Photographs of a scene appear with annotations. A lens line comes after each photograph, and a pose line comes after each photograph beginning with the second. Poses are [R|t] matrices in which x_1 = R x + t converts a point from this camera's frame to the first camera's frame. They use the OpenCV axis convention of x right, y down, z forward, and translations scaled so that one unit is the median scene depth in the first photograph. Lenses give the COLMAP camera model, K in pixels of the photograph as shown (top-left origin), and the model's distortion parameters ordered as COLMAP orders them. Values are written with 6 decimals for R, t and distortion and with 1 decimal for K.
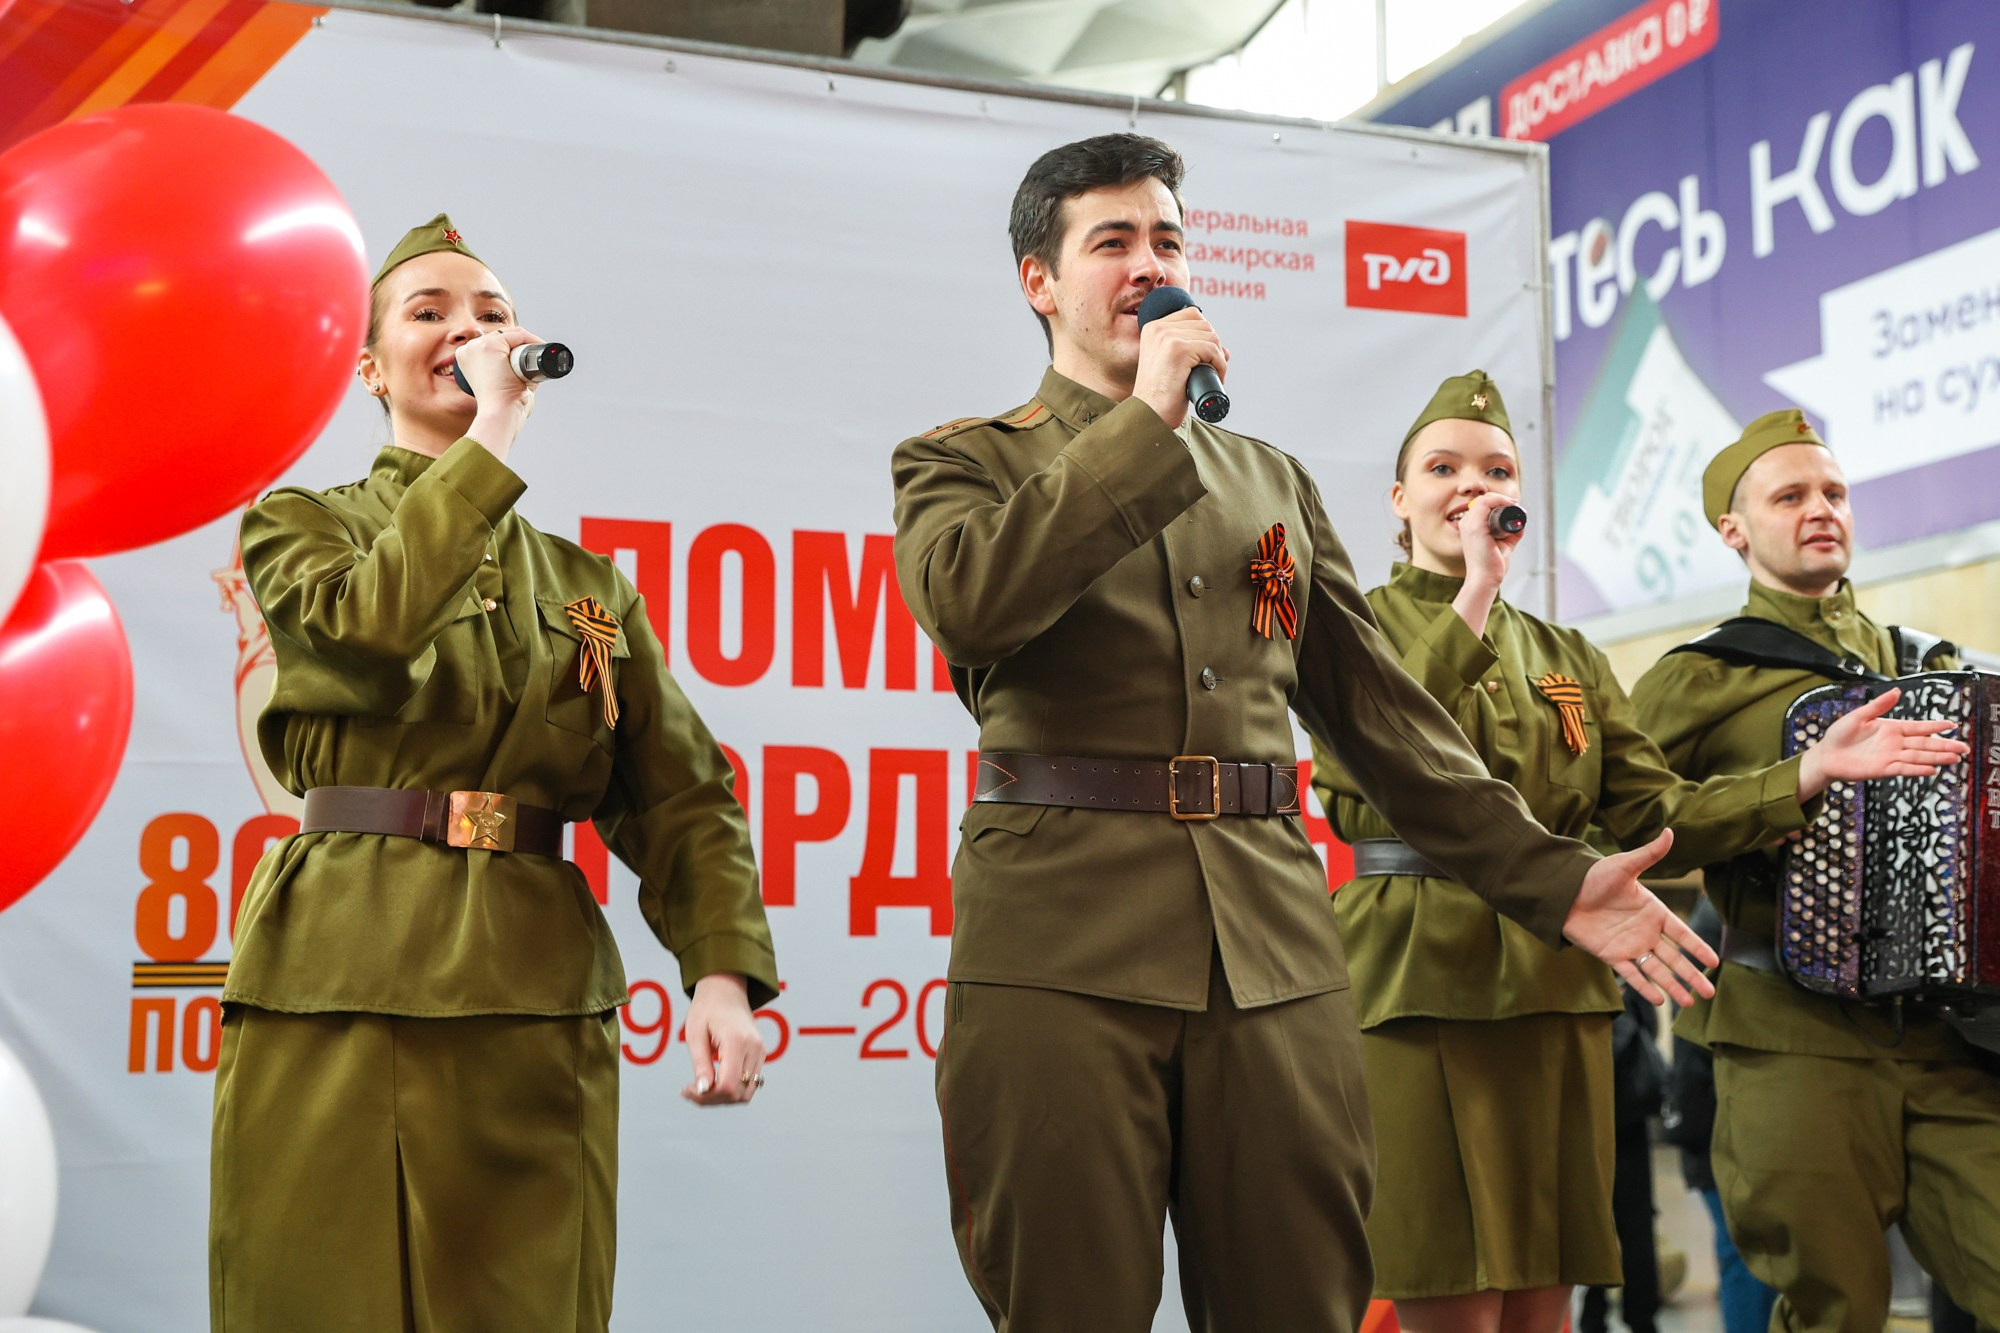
lens RADIAL K [[2801.9, 0, 1122.1], [0, 2801.9, 590.0], [0, 0, 1]] dist [0.051643, 0.034509]
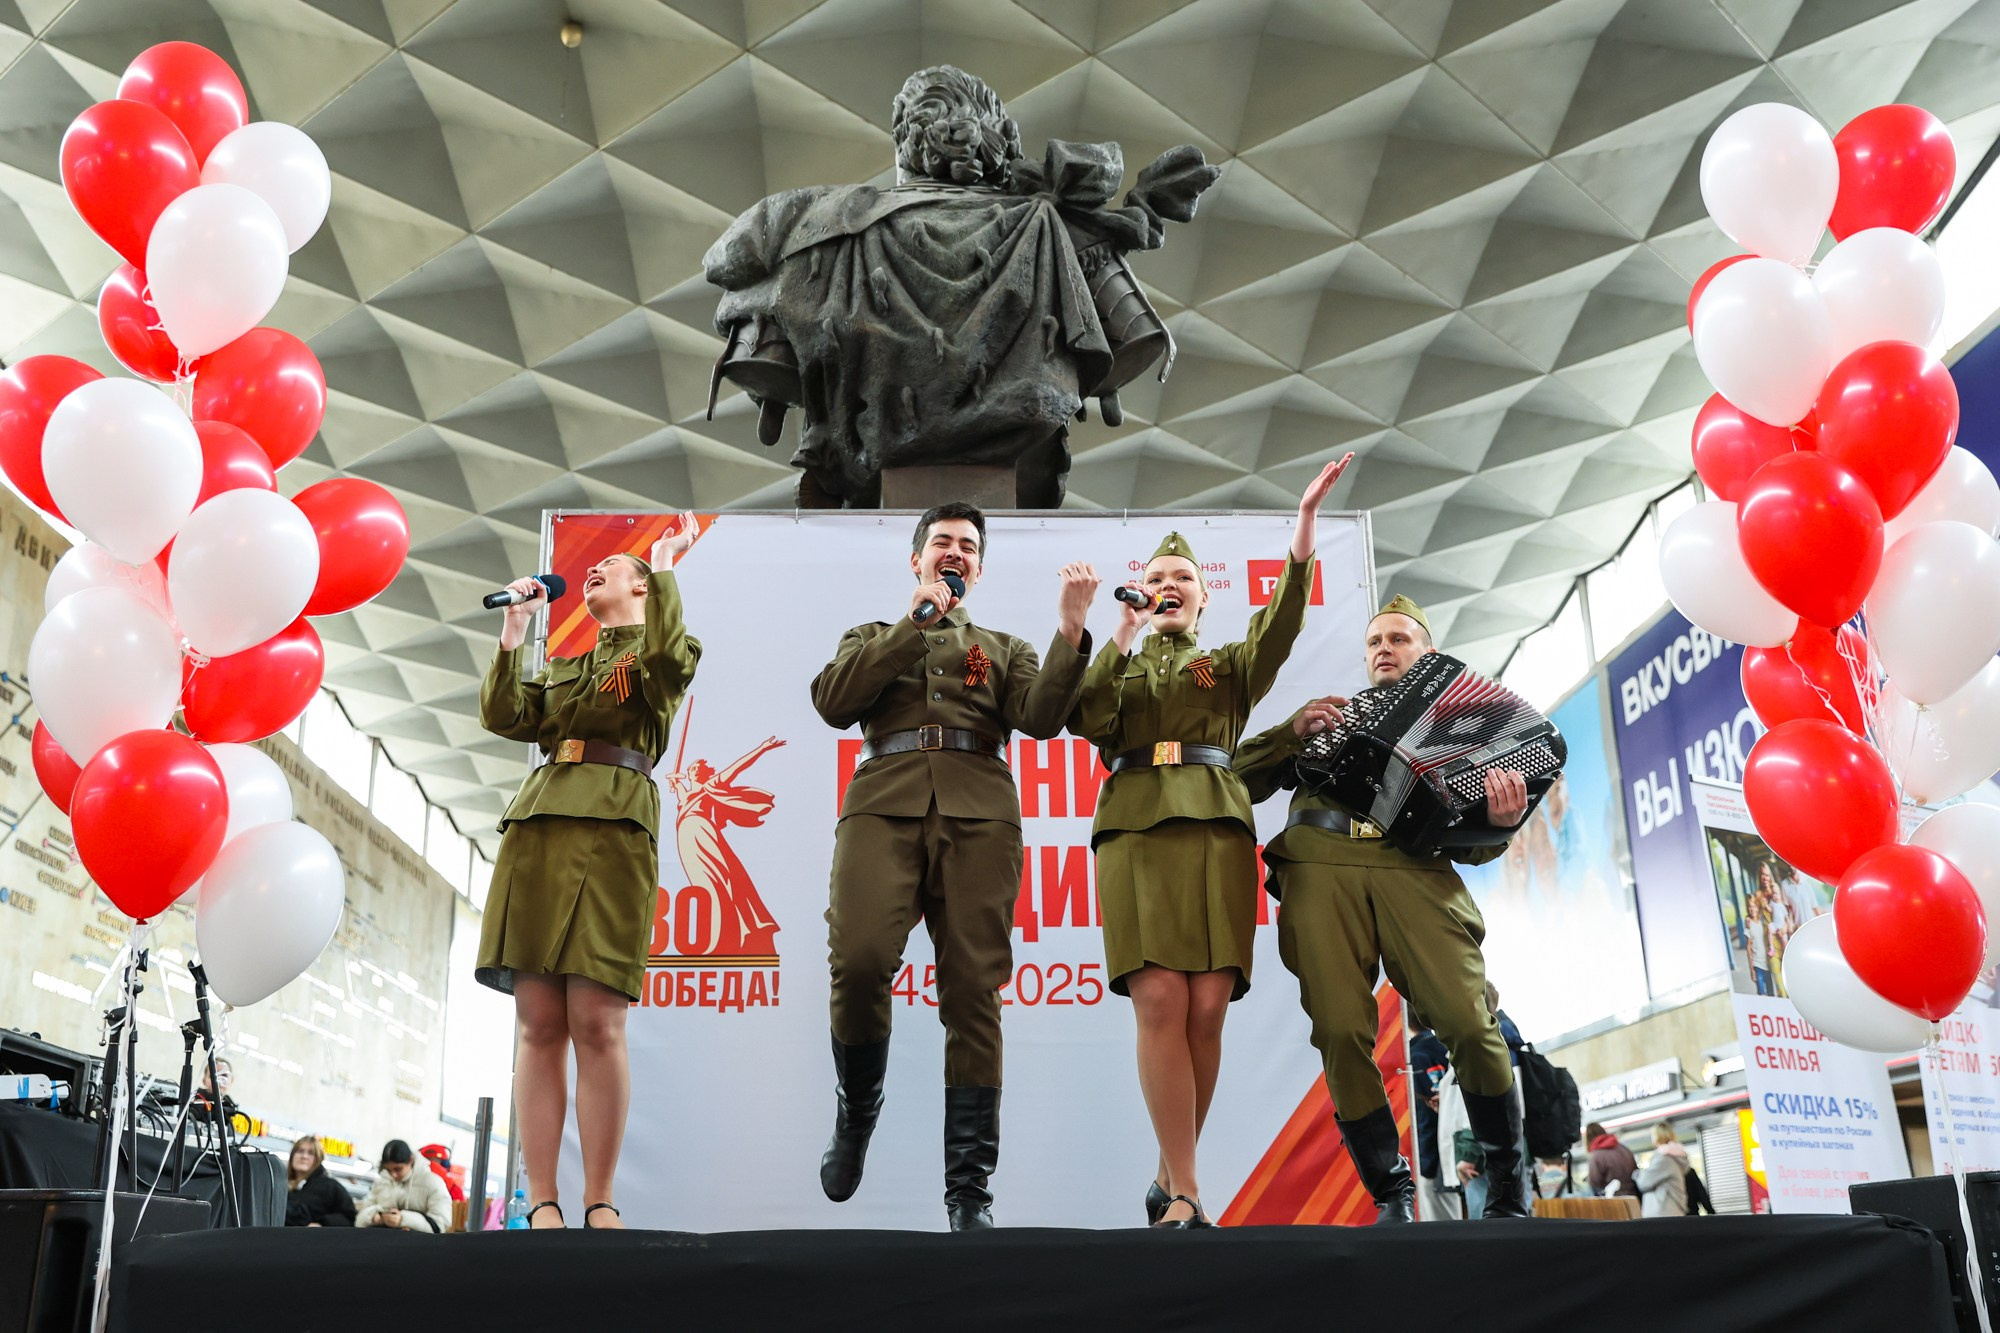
lens RADIAL K [[1868.8, 0, 985.9], [0, 1868.8, 668.6], [0, 0, 1]] dist [-0.036788, 0.112862]
pose [[0.941247, -0.108734, -0.319736, 0.305547], [0.055653, 0.983748, -0.170715, 0.141585], [0.333102, 0.142891, 0.932001, -0.206349]]
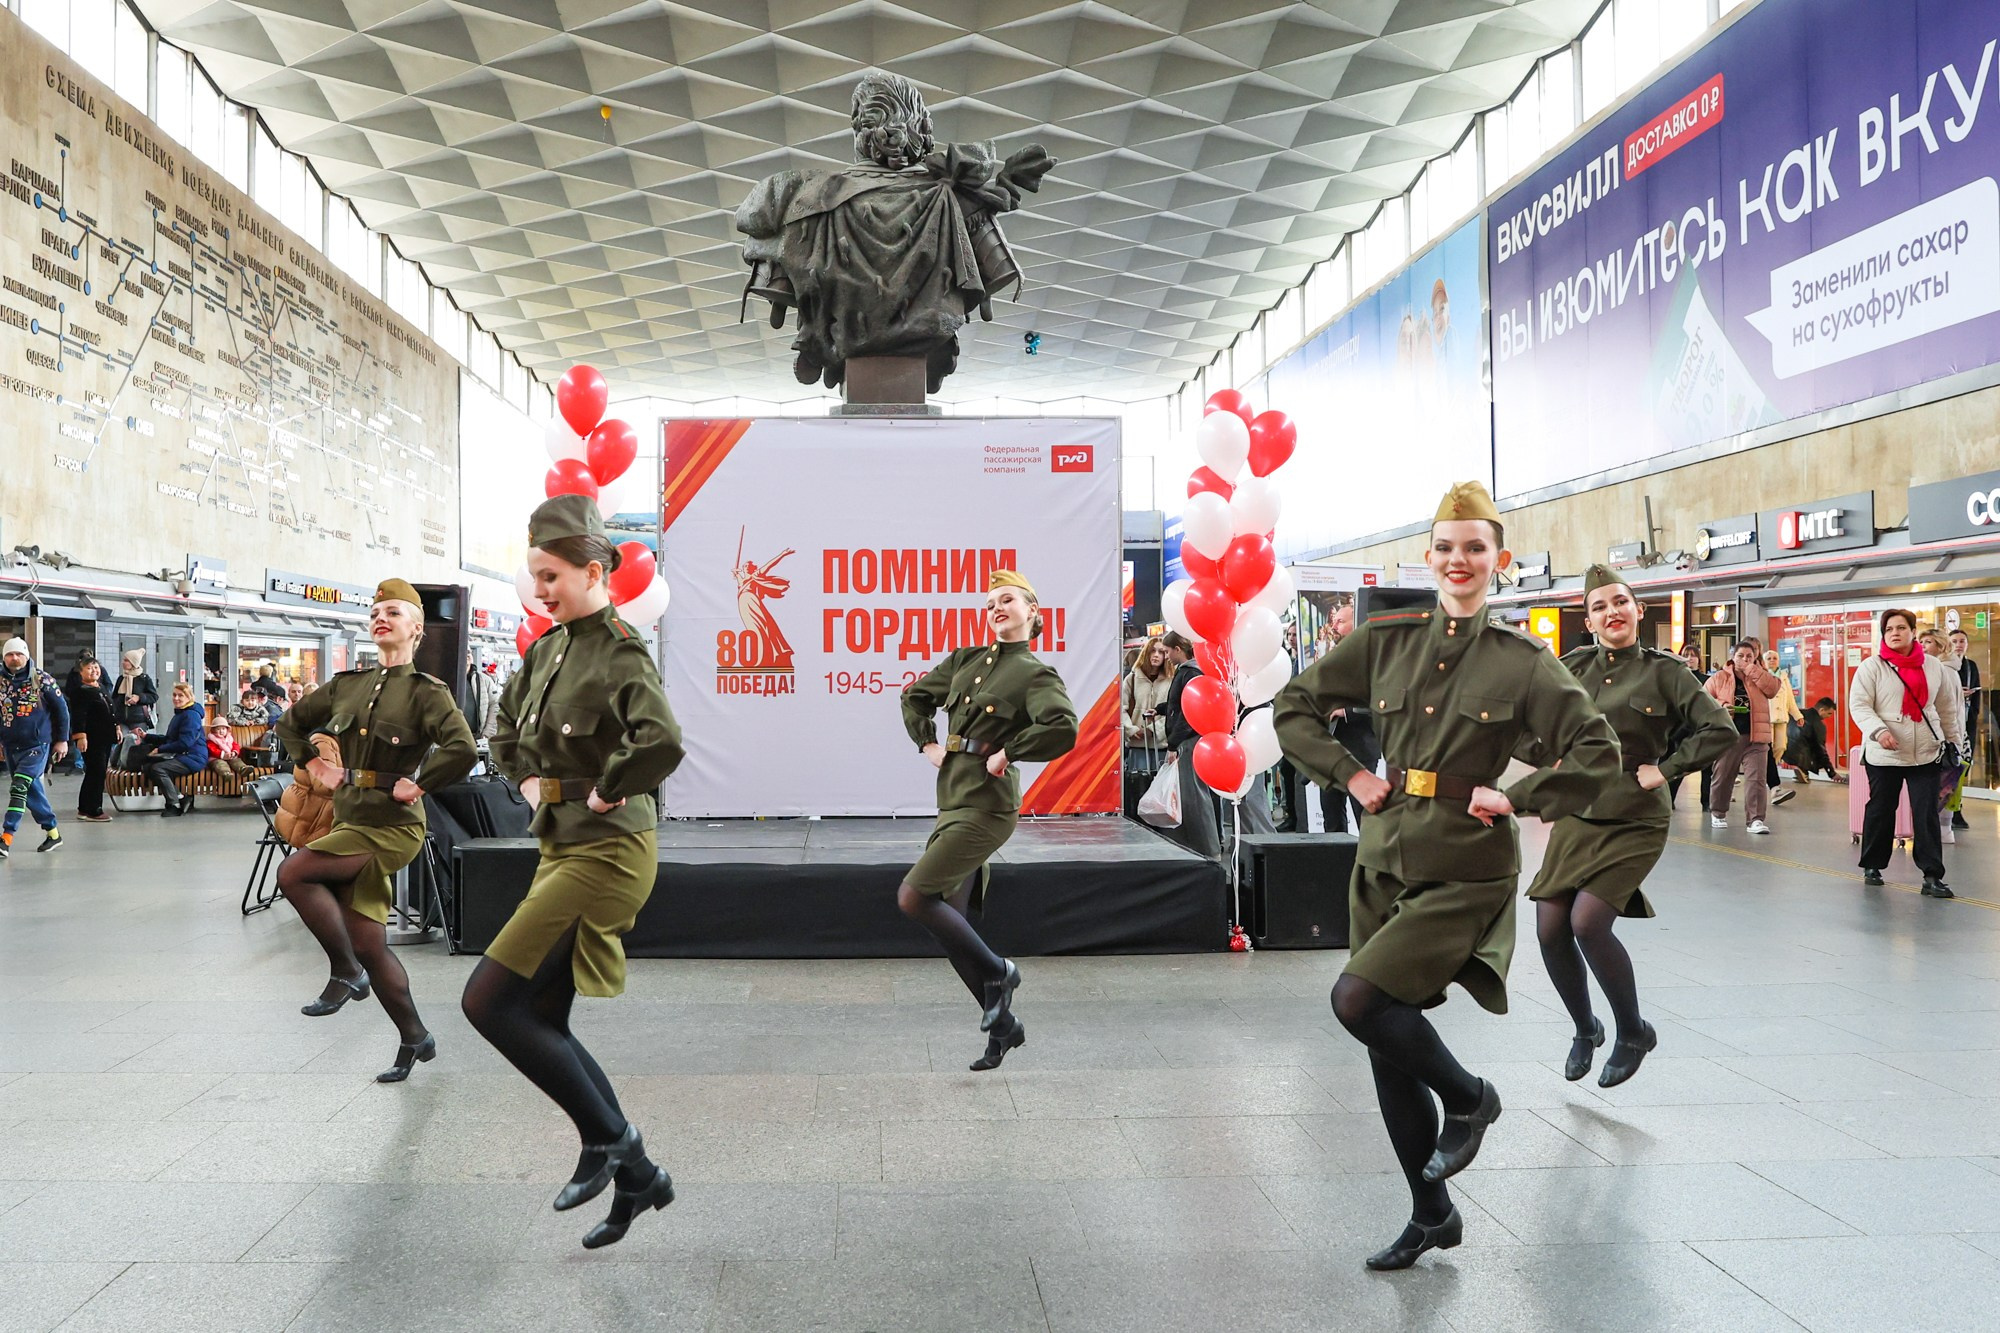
lens RADIAL K [[1800.6, 0, 939.2], [0, 1800.6, 640.1], [0, 0, 1]] dist [-0.071567, 0.033817]
pose [[0.940663, -0.002920, -0.339330, 0.678722], [0.046287, 0.991721, 0.119780, -0.165289], [0.336170, -0.128380, 0.933010, -1.067321]]
